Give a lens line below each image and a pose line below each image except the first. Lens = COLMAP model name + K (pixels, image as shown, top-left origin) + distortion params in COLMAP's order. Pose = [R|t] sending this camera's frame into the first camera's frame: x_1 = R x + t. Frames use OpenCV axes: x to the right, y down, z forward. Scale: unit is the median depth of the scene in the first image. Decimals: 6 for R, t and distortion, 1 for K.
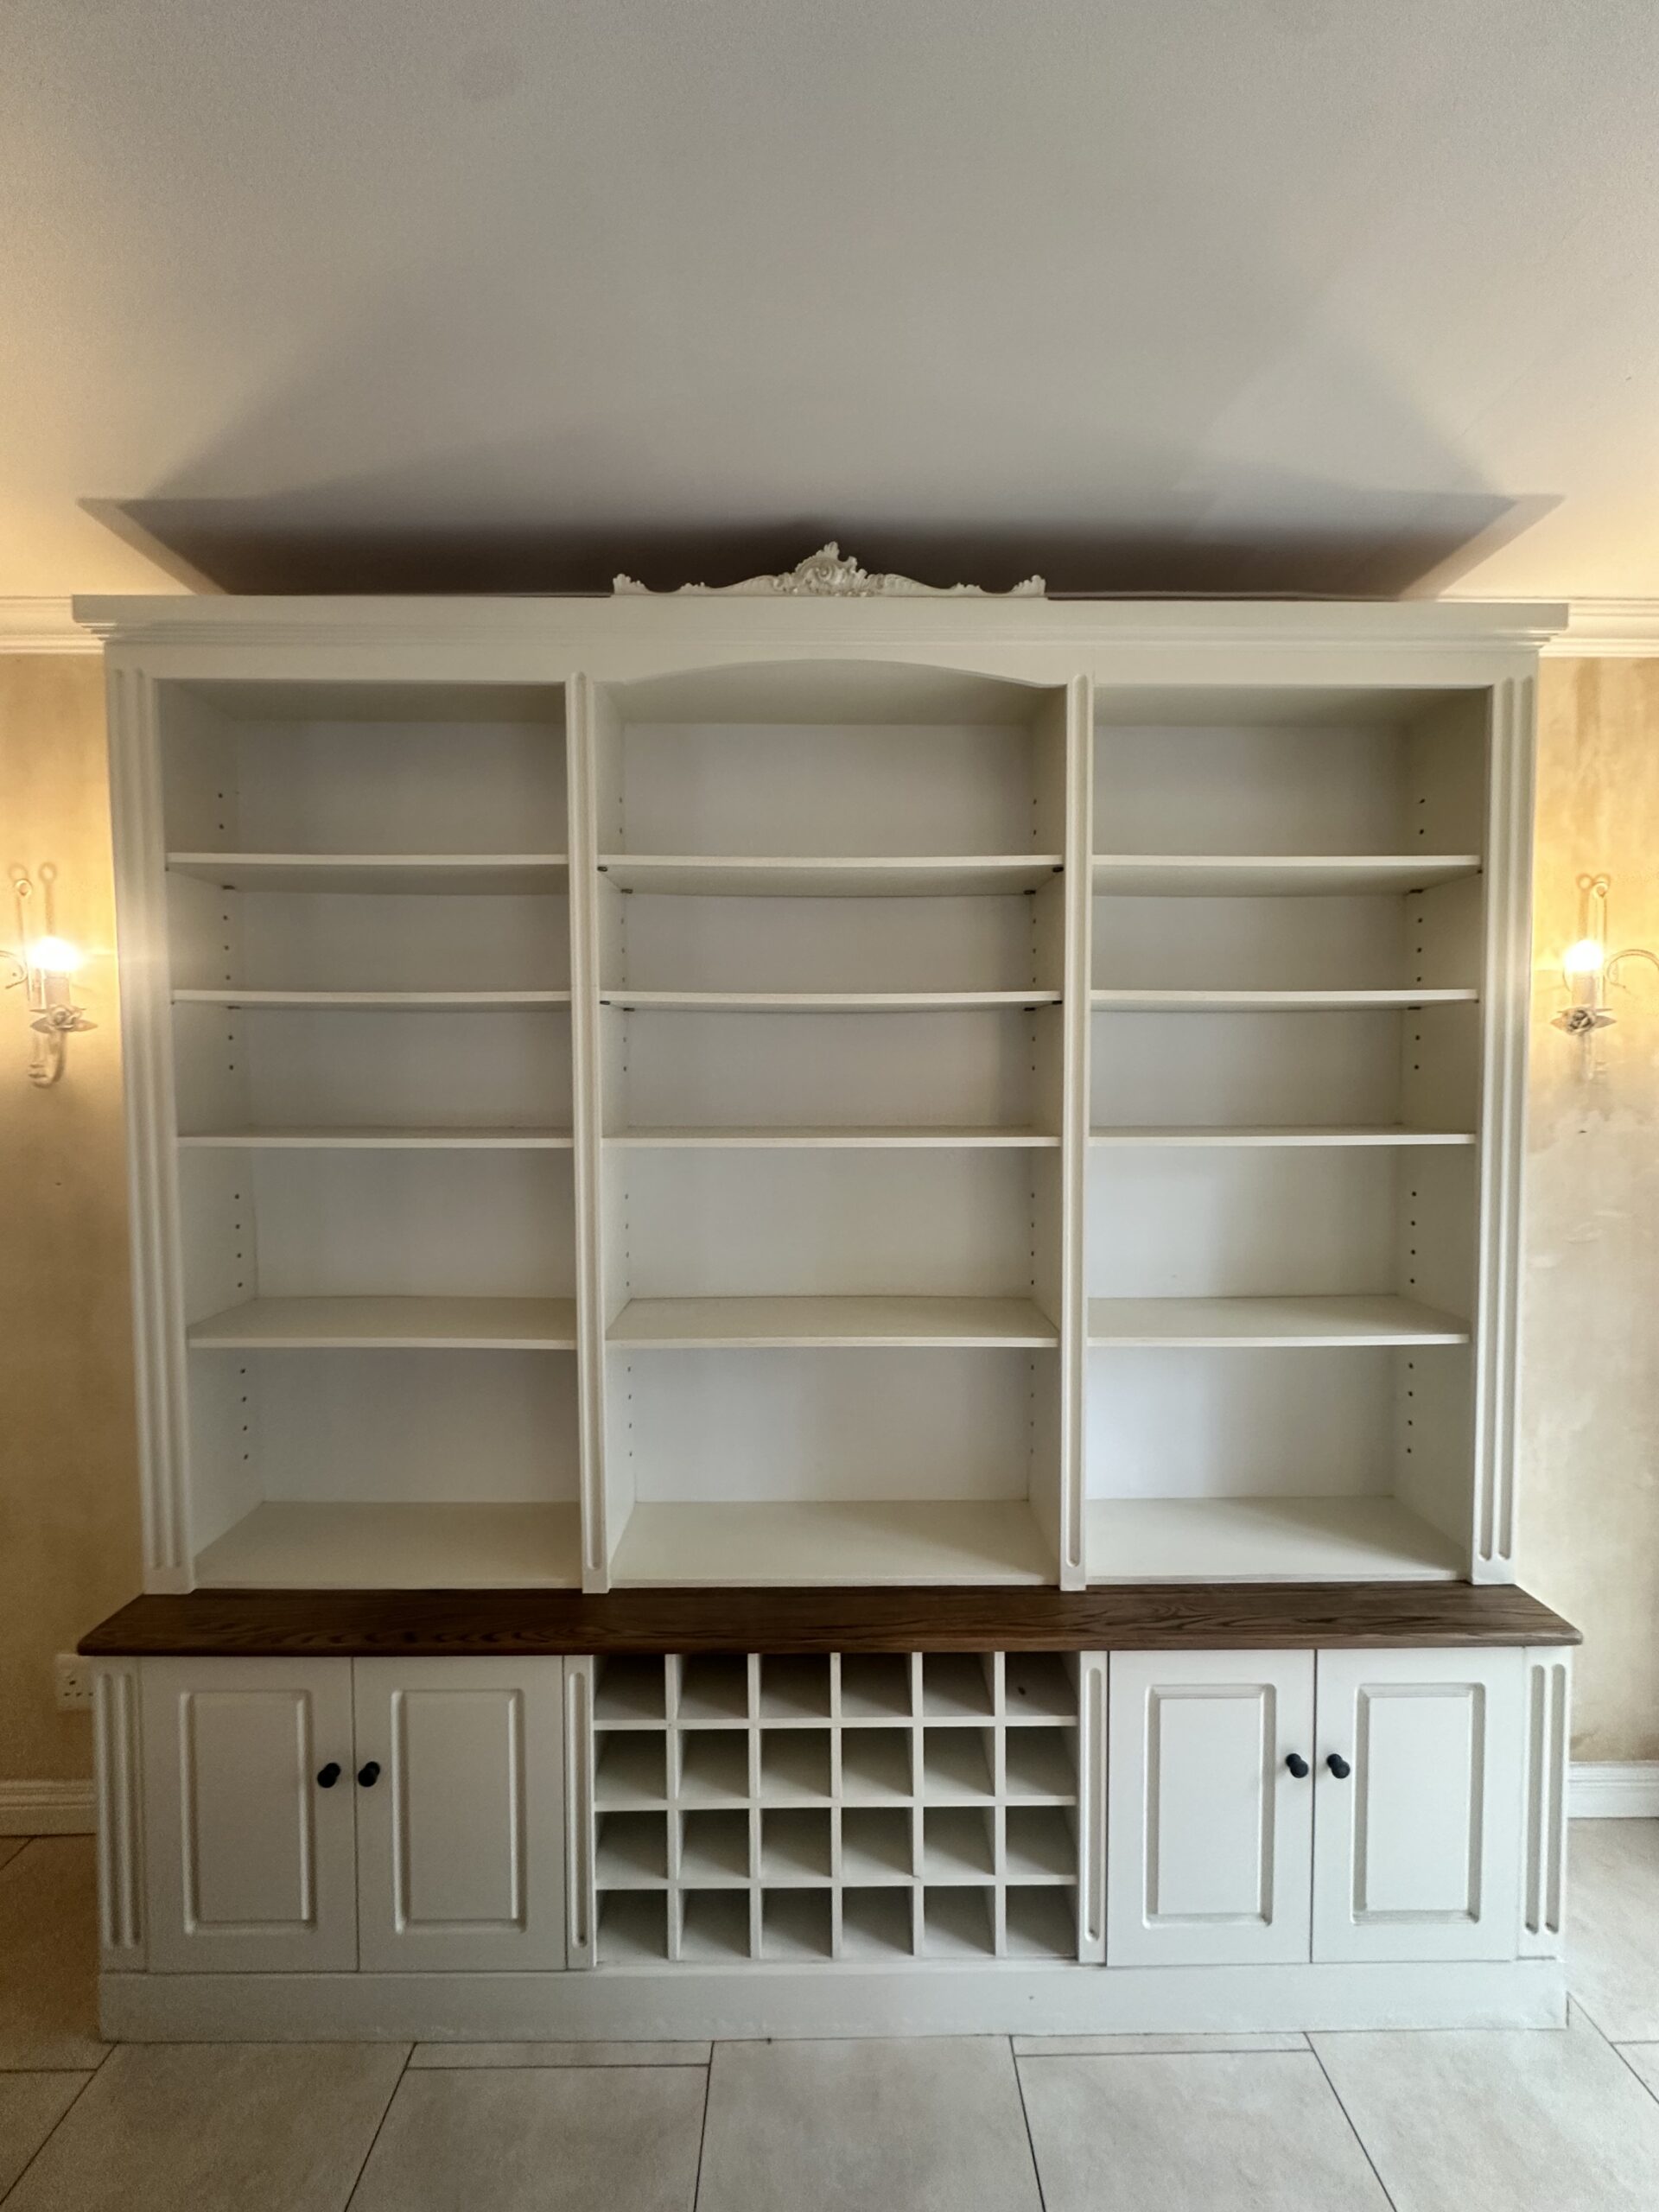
lens RADIAL K [[883.2, 0, 830.4], [0, 883.2, 1102.2], [0, 0, 1]] dist [-0.003861, 0.000418]
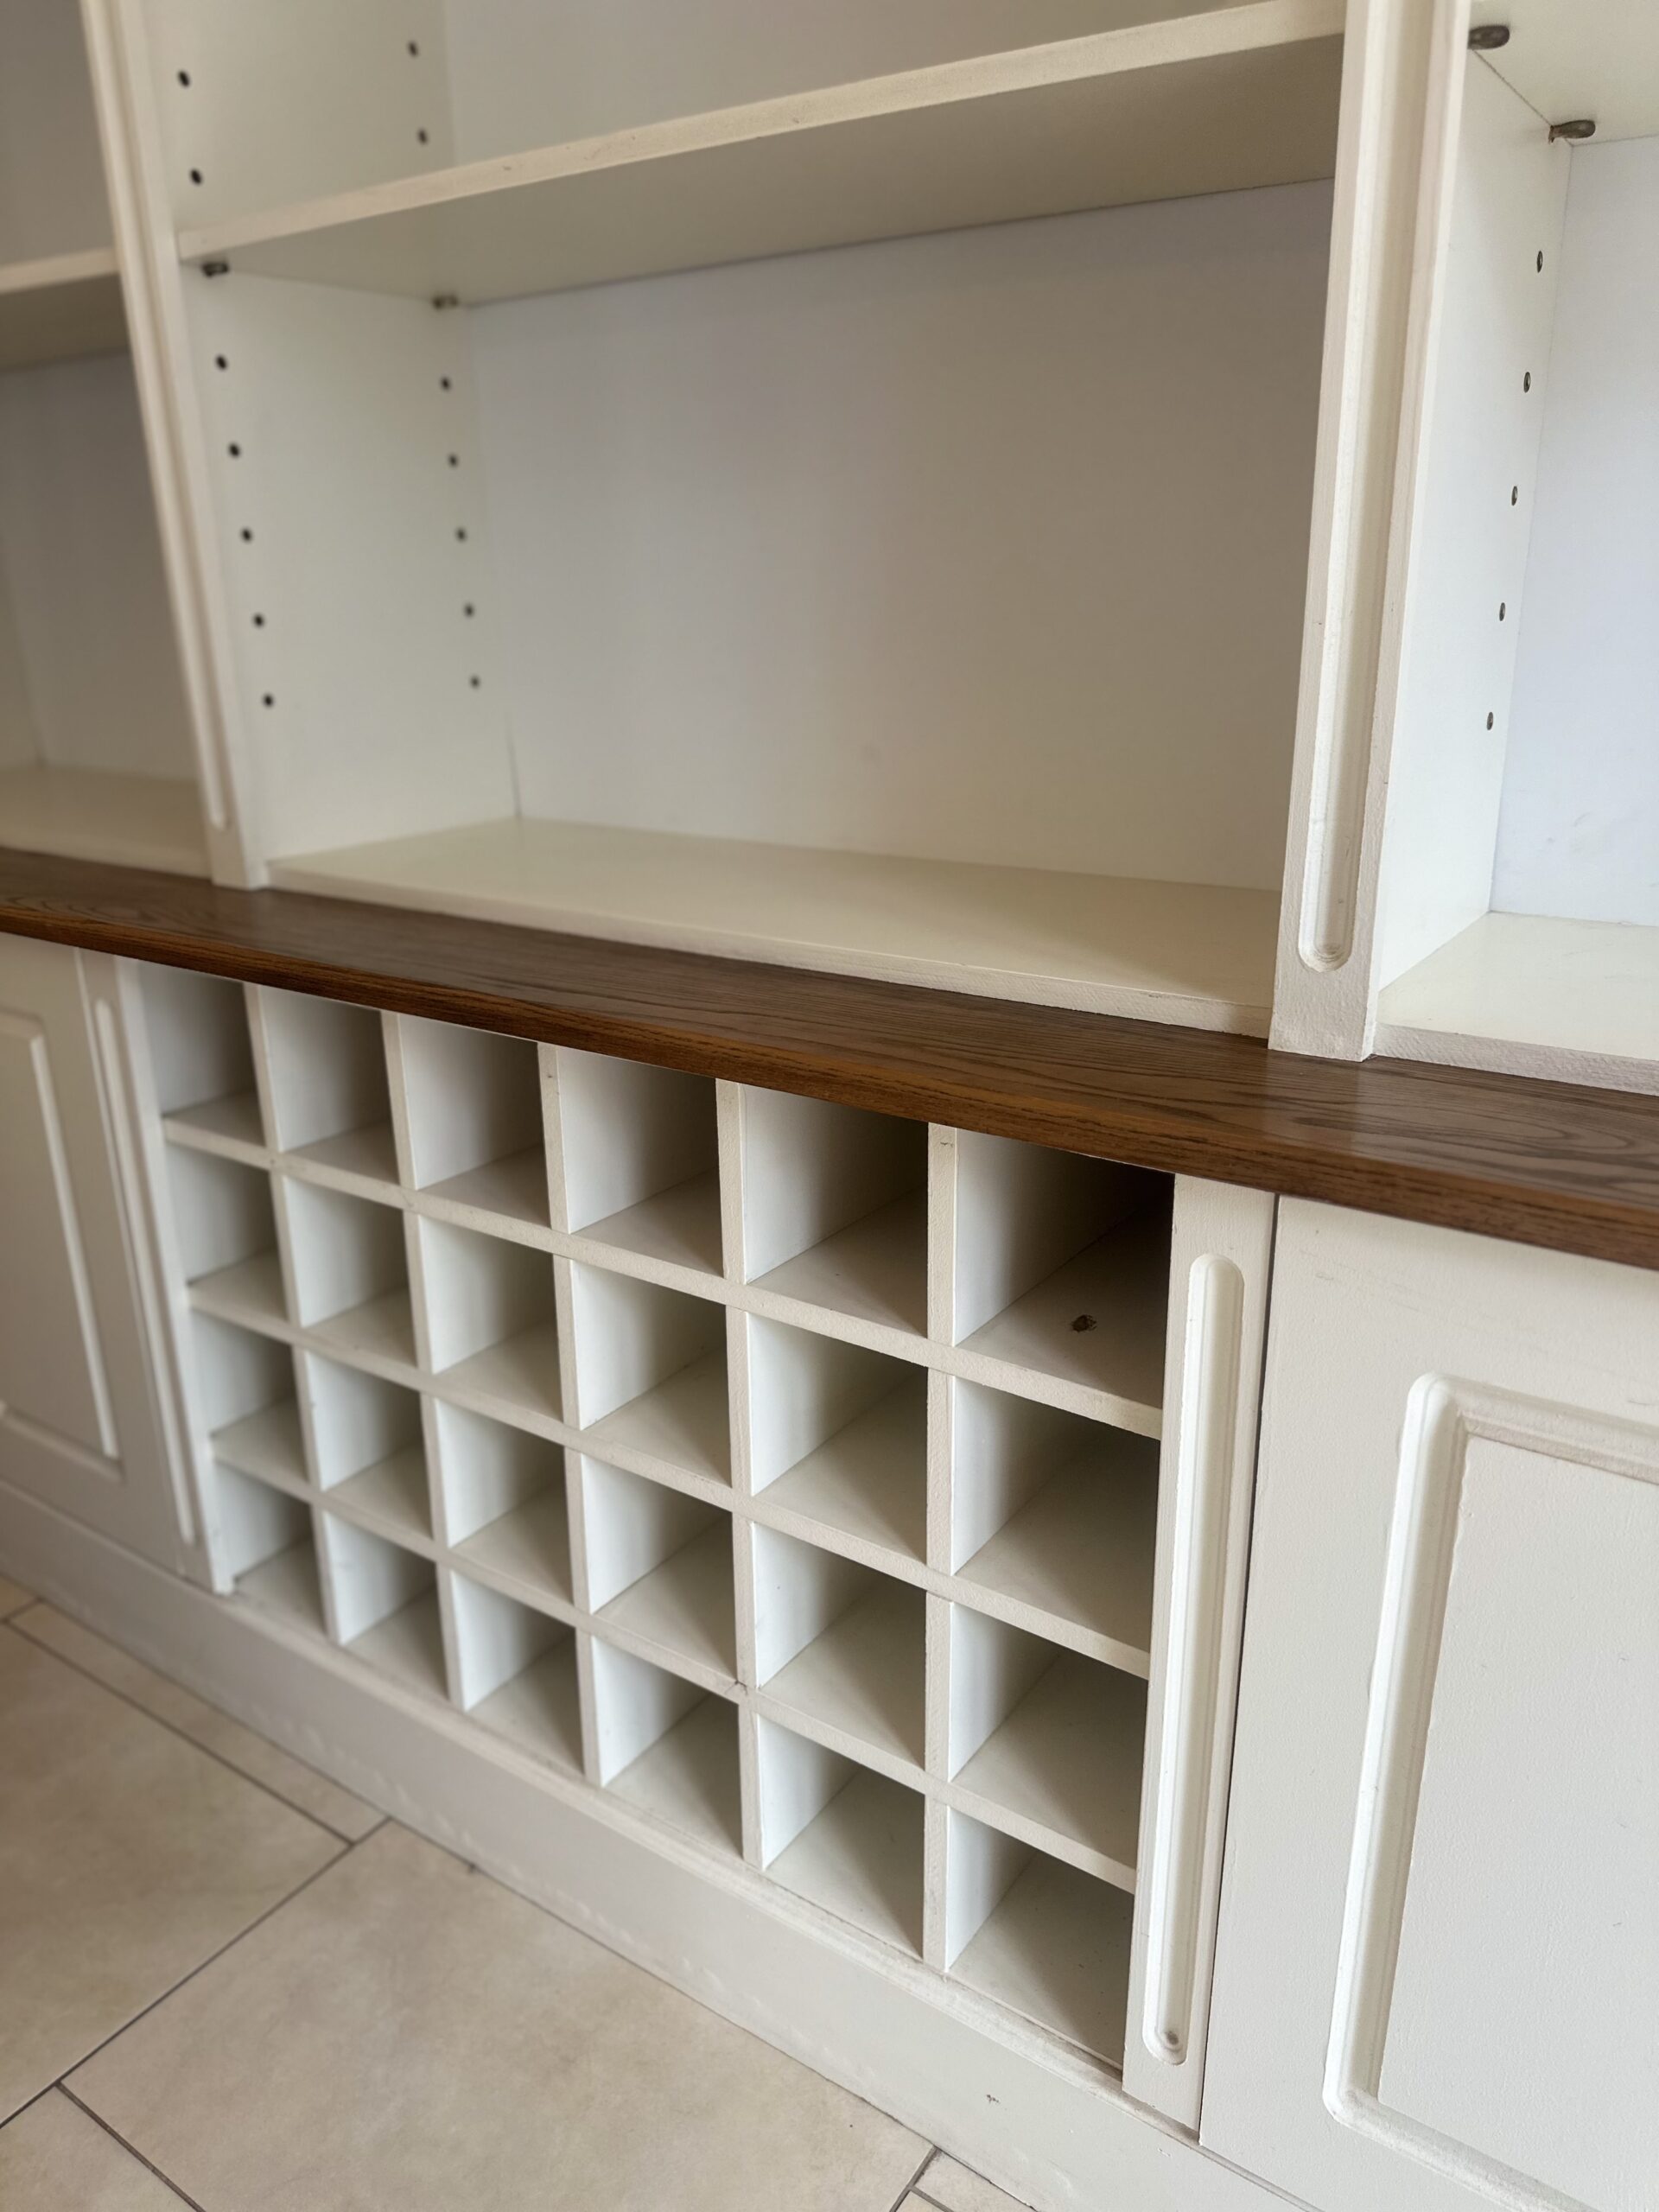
lens RADIAL K [[1585.1, 0, 829.5], [0, 1585.1, 1106.0], [0, 0, 1]] dist [0.024534, -0.028872]
pose [[0.815832, 0.173350, -0.551695, 0.454800], [-0.001327, 0.954572, 0.297977, 0.450928], [0.578287, -0.242367, 0.779001, 0.563024]]
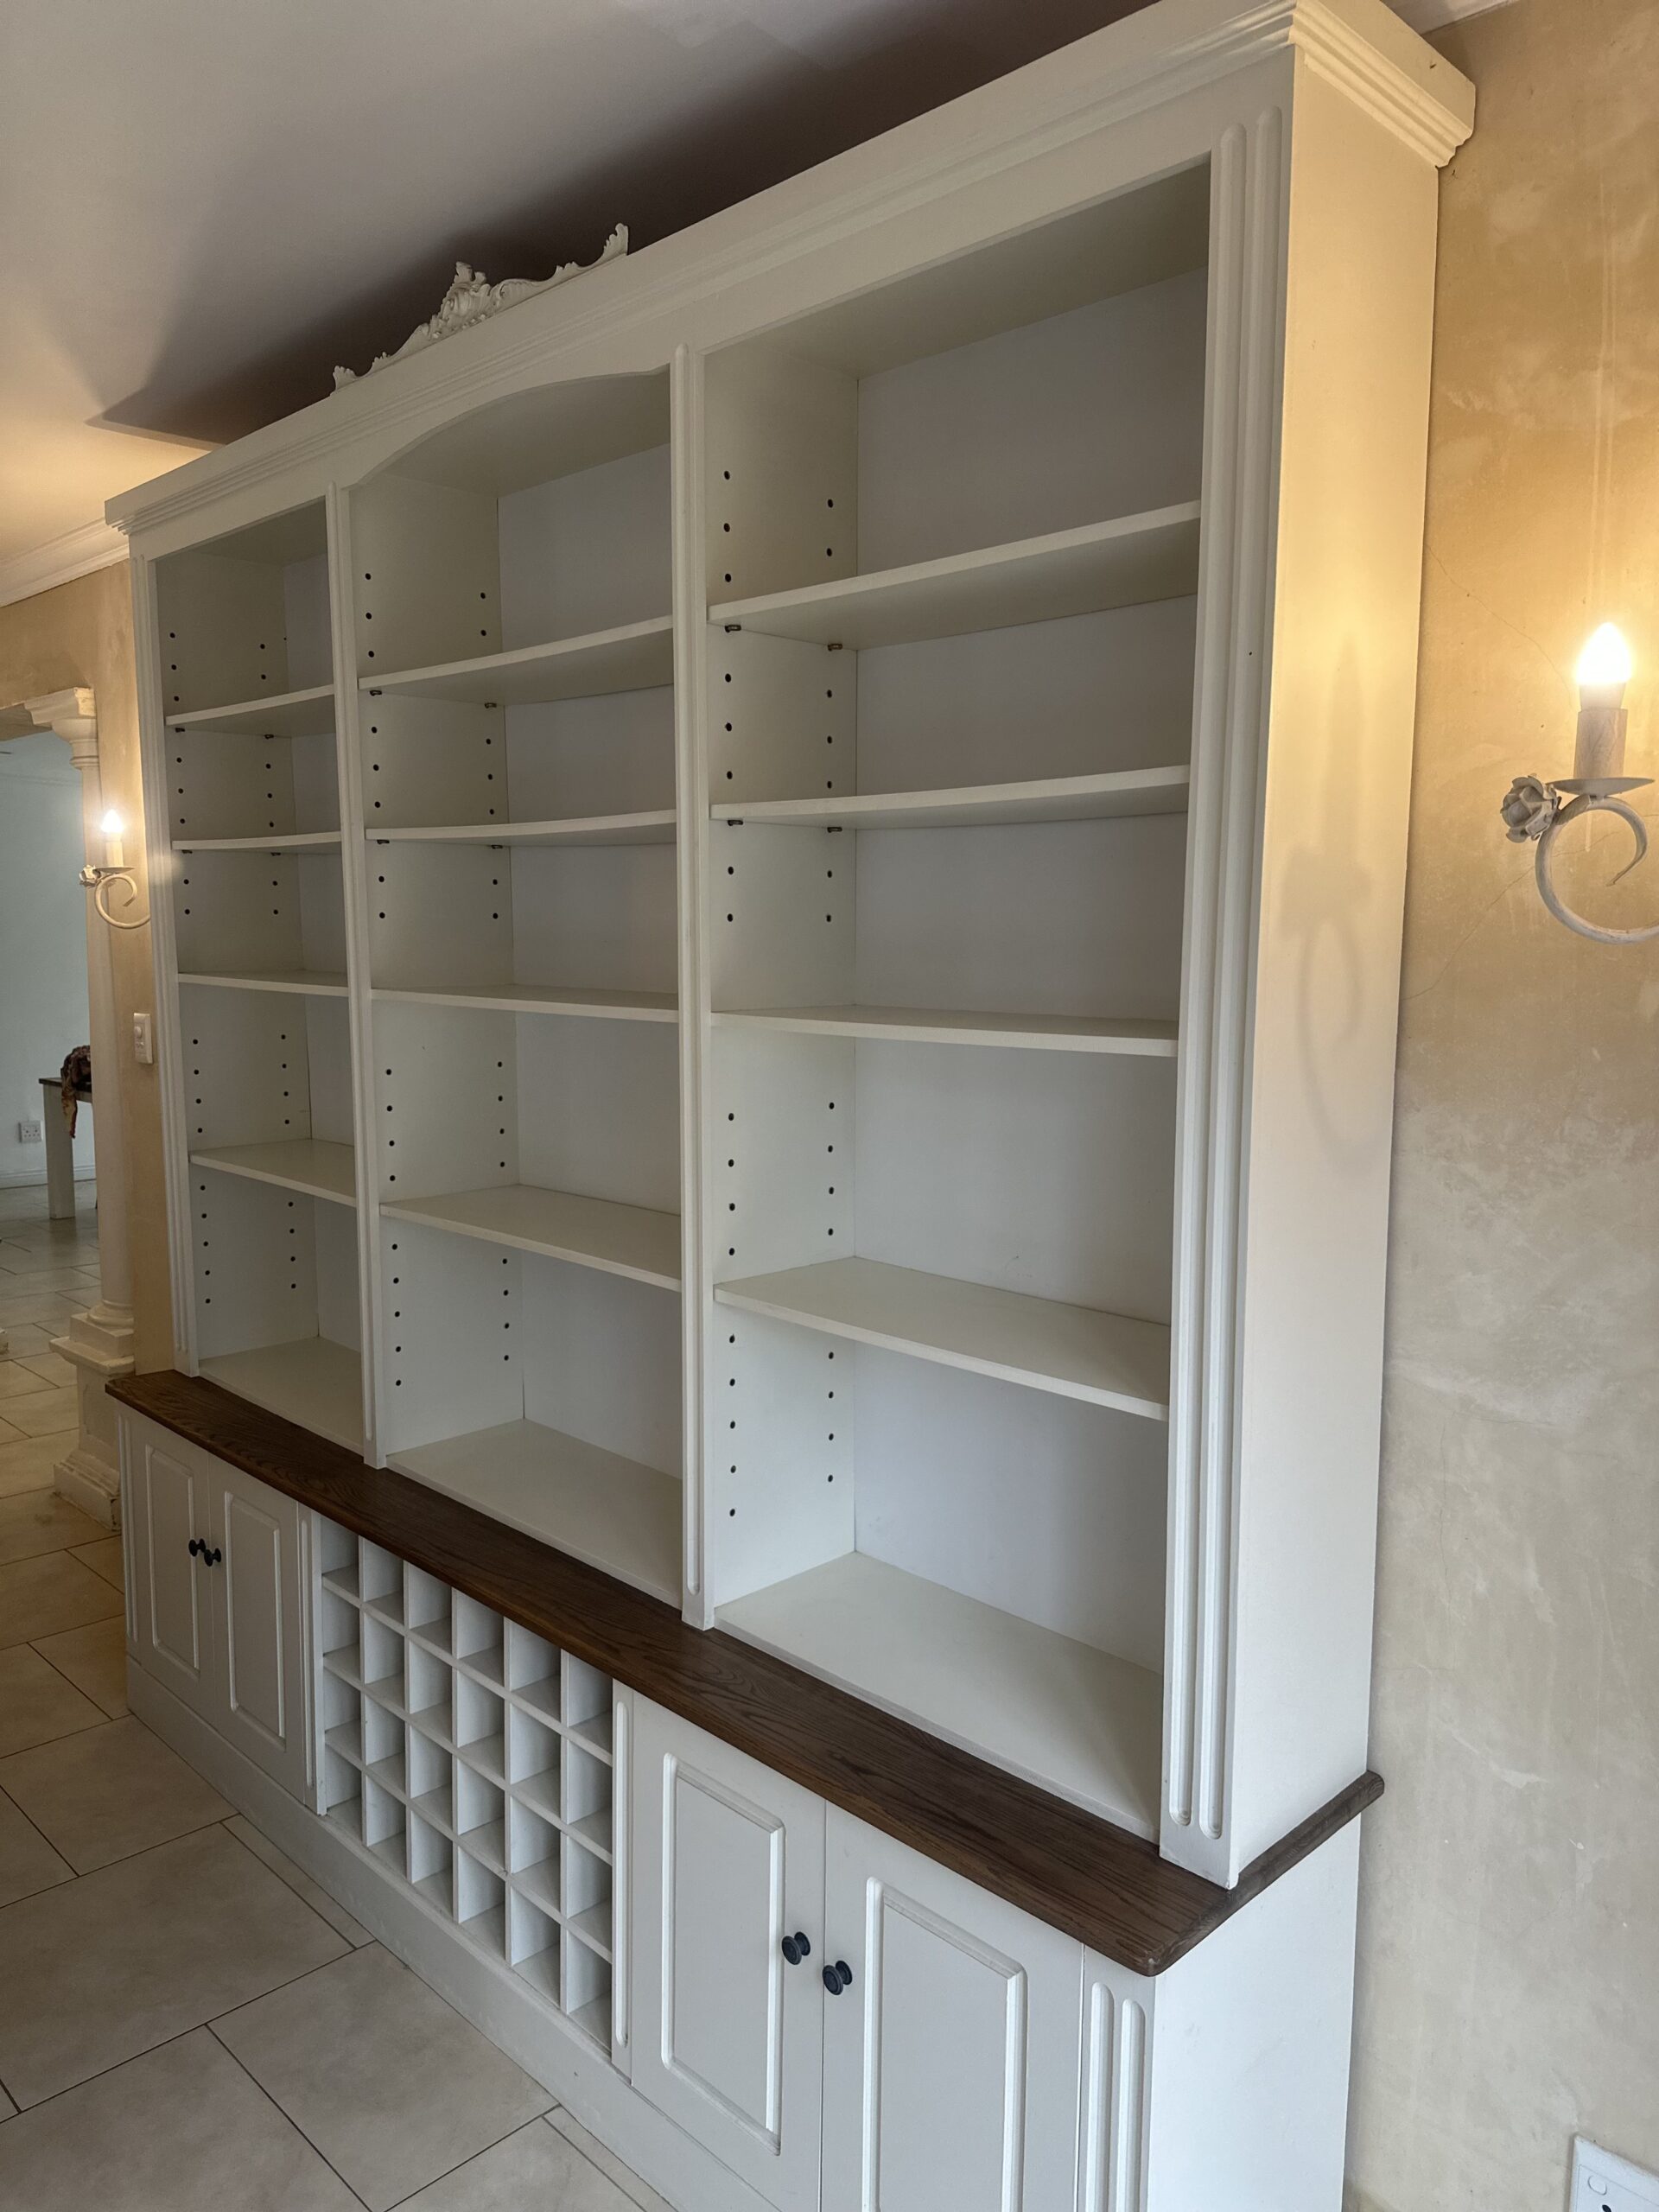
lens RADIAL K [[1585.1, 0, 829.5], [0, 1585.1, 1106.0], [0, 0, 1]] dist [0.024534, -0.028872]
pose [[0.694745, 0.088638, -0.713773, 1.347910], [-0.031980, 0.995203, 0.092459, -0.006173], [0.718545, -0.041409, 0.694247, 0.190554]]
